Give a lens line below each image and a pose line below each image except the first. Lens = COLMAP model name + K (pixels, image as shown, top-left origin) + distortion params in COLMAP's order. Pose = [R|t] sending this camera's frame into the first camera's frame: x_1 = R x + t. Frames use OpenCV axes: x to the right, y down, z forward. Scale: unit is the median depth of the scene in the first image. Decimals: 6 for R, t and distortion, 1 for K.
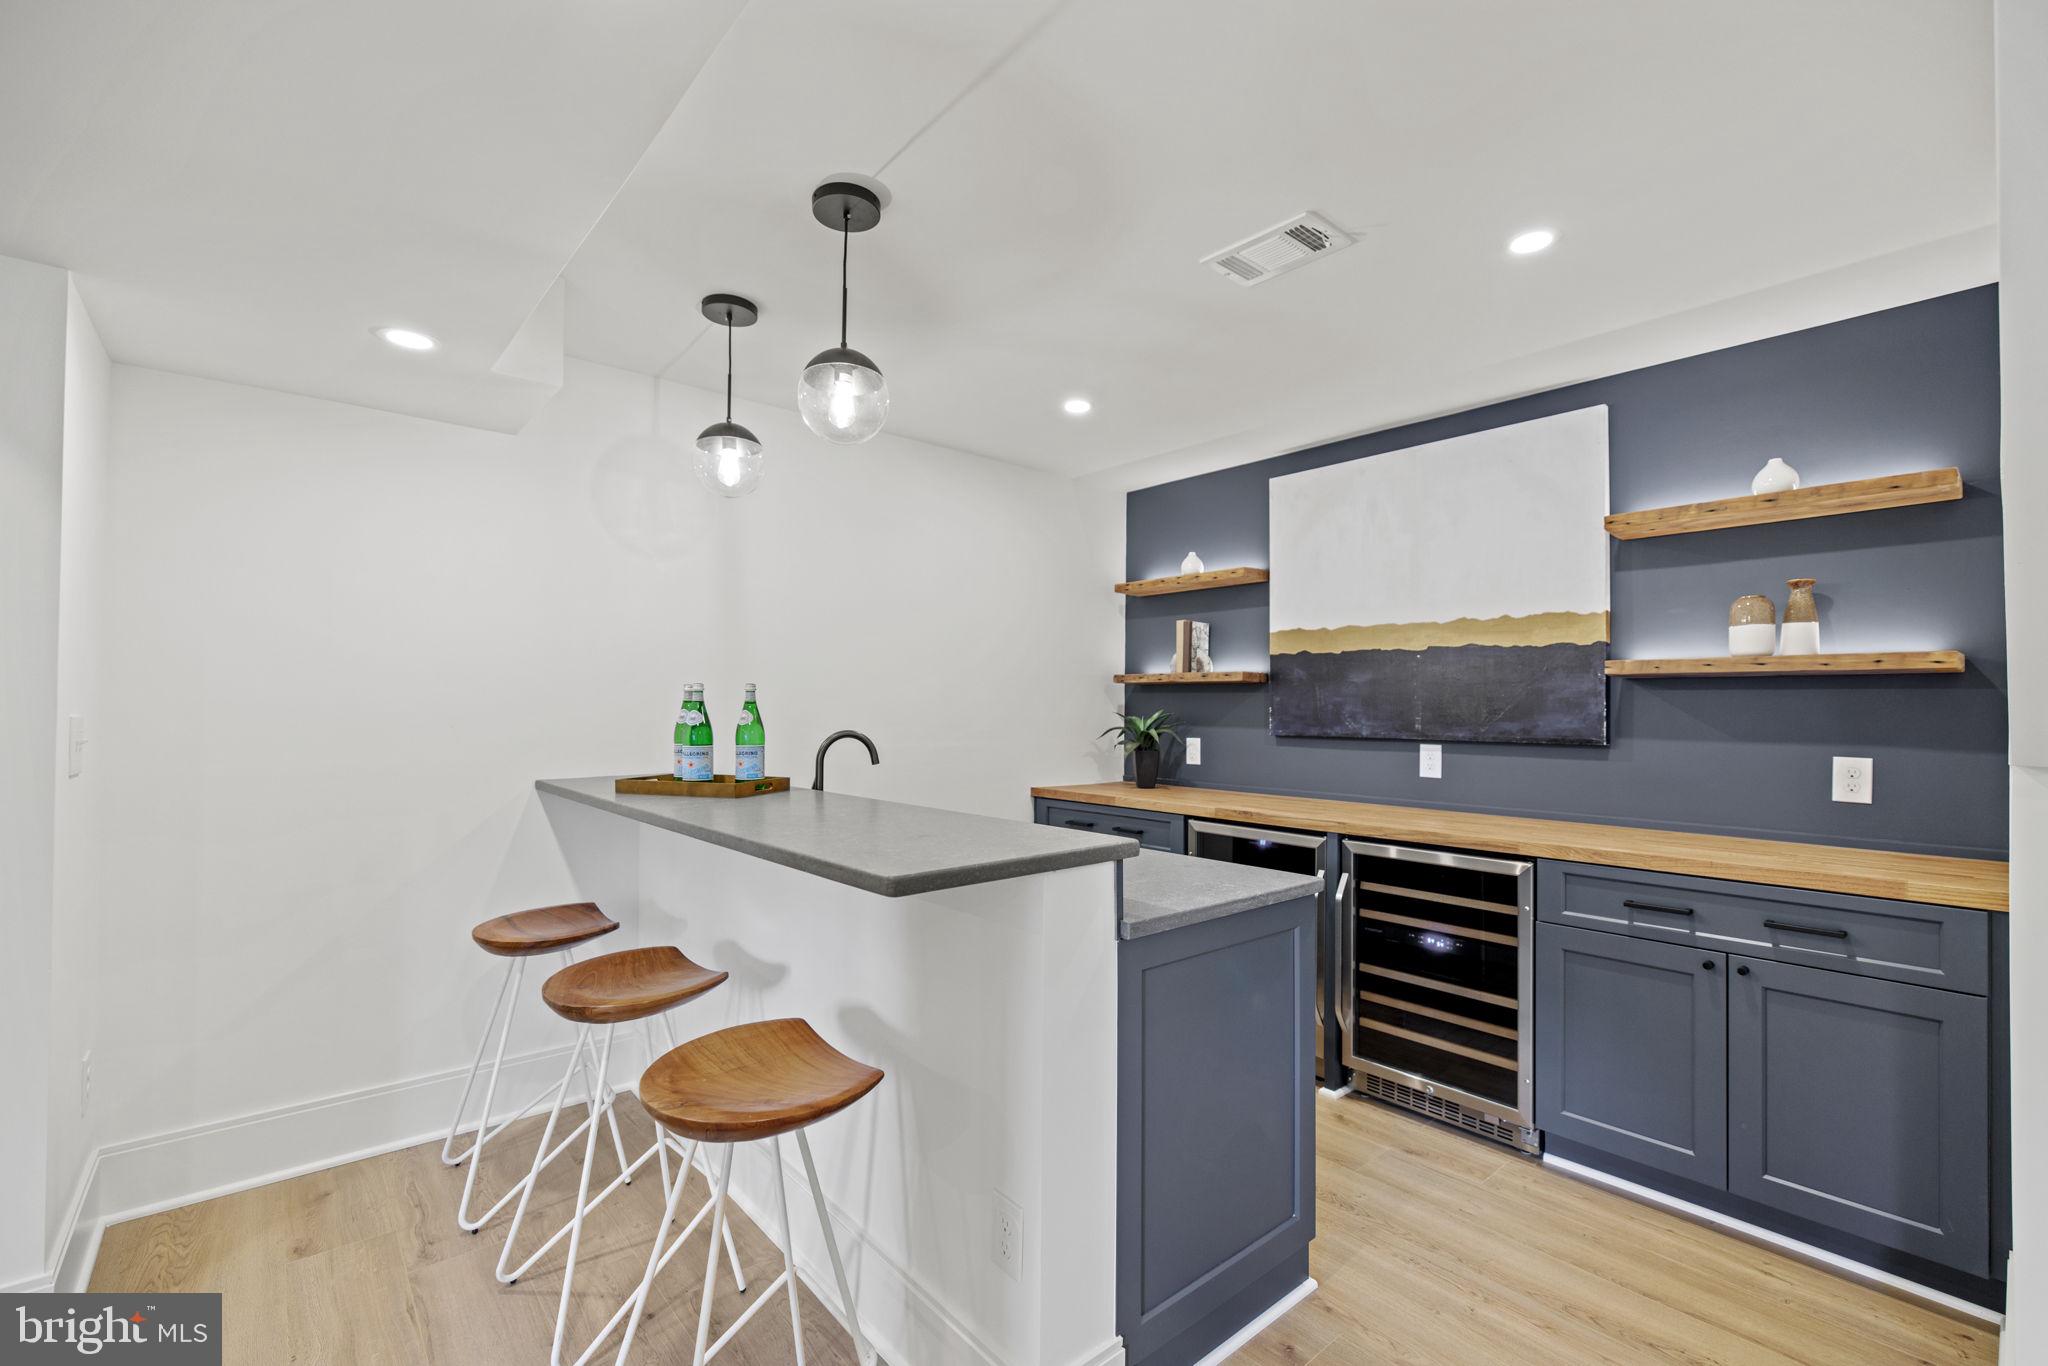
lens RADIAL K [[896.9, 0, 1027.7], [0, 896.9, 705.2], [0, 0, 1]] dist [0.000548, 0.000054]
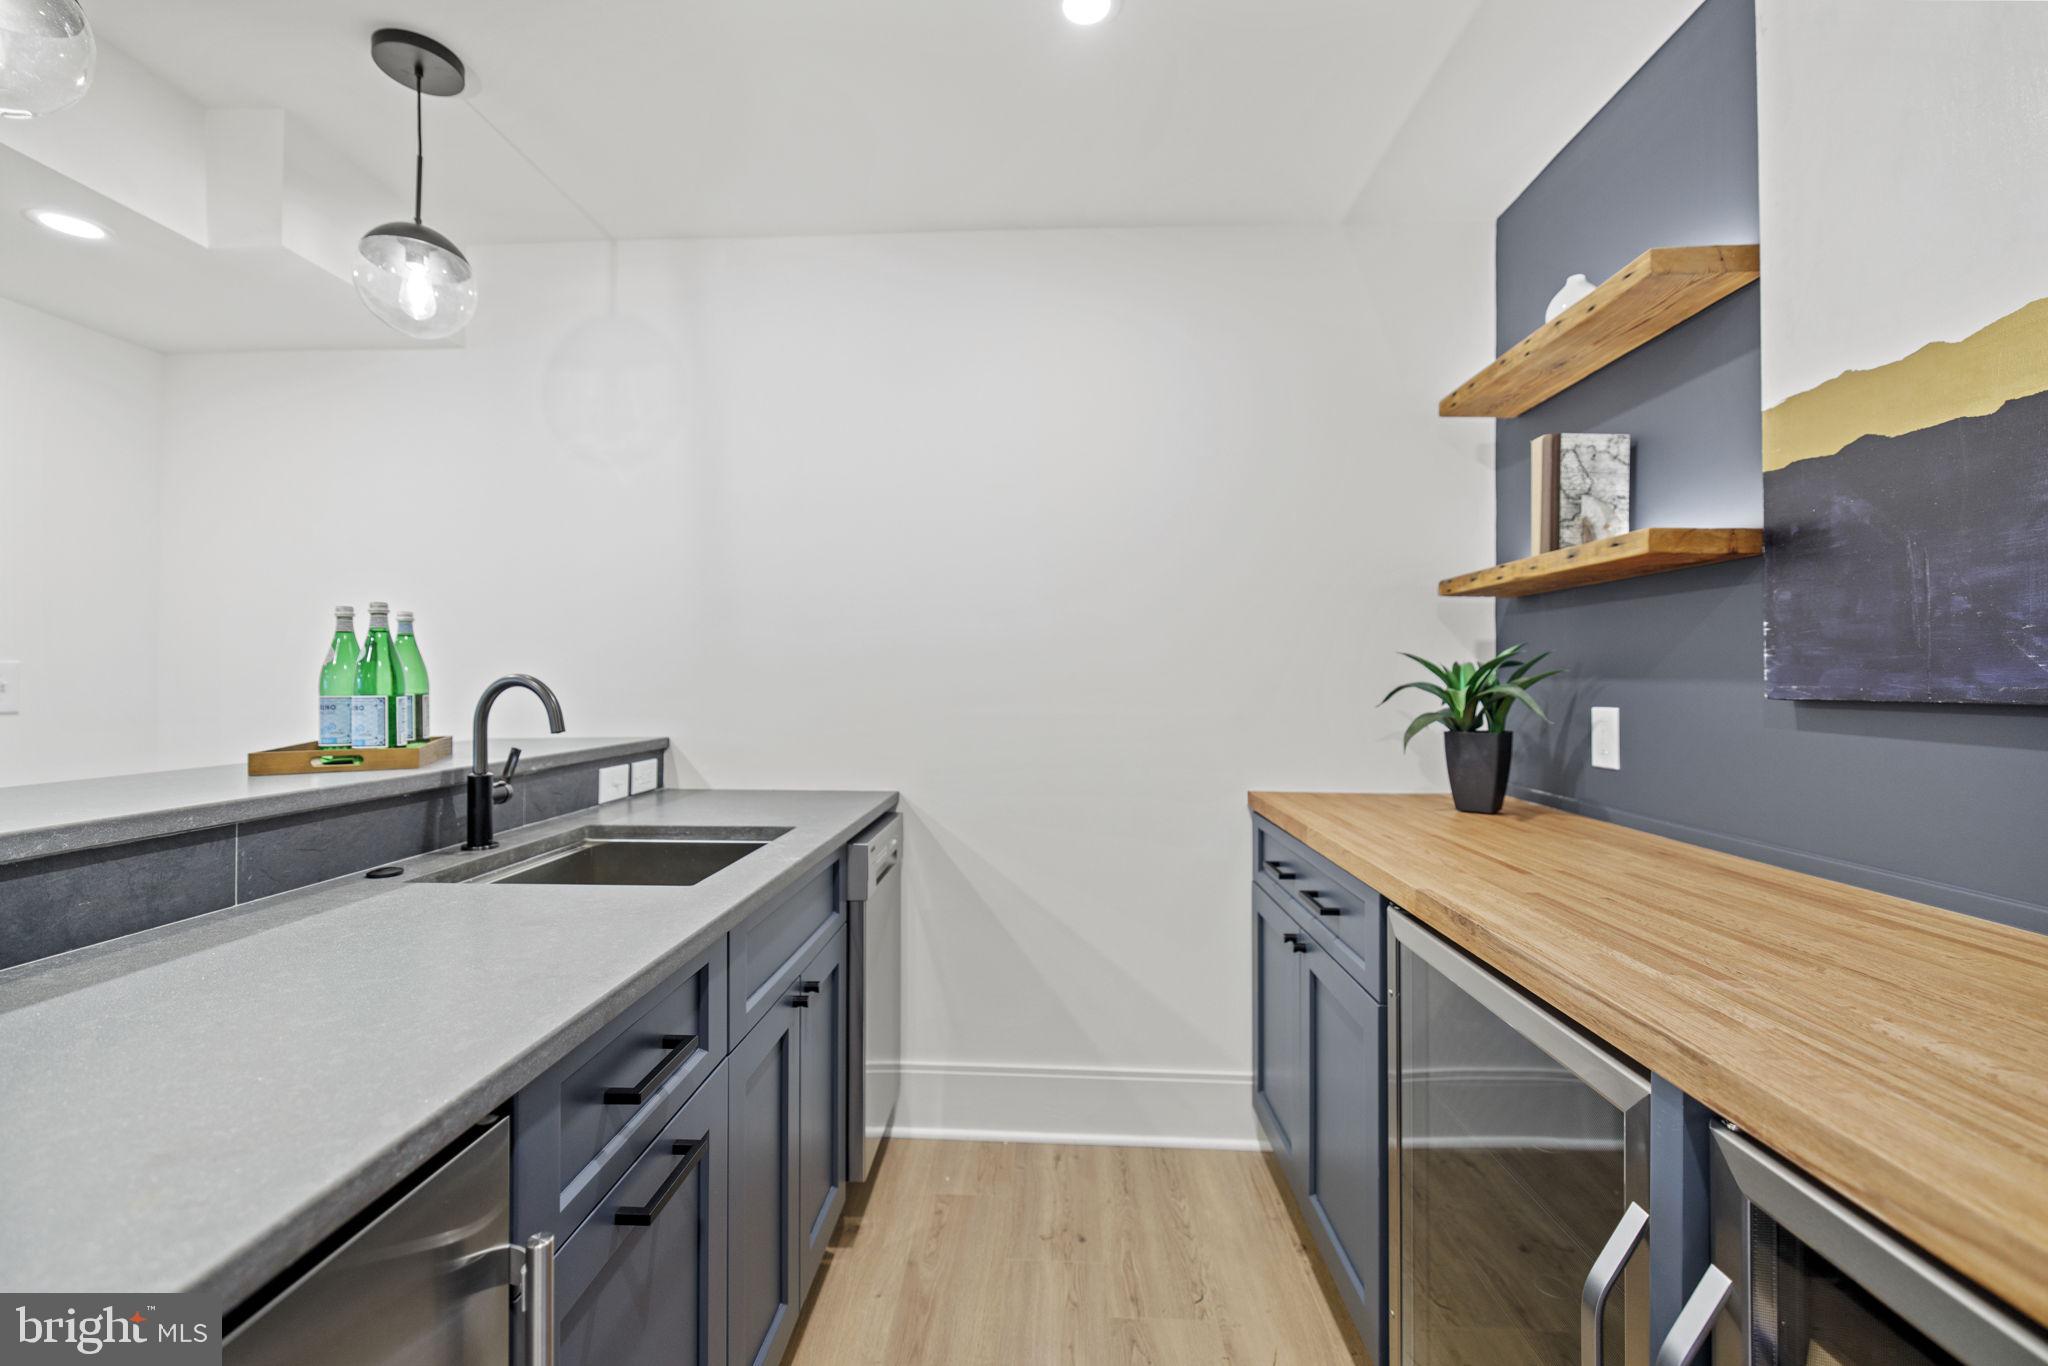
lens RADIAL K [[865.5, 0, 1002.0], [0, 865.5, 678.6], [0, 0, 1]] dist [-0.000965, -0.000195]
pose [[0.721315, -0.009300, -0.692545, 0.291185], [0.008605, 0.999953, -0.004466, 0.024252], [0.692554, -0.002737, 0.721361, 0.545120]]
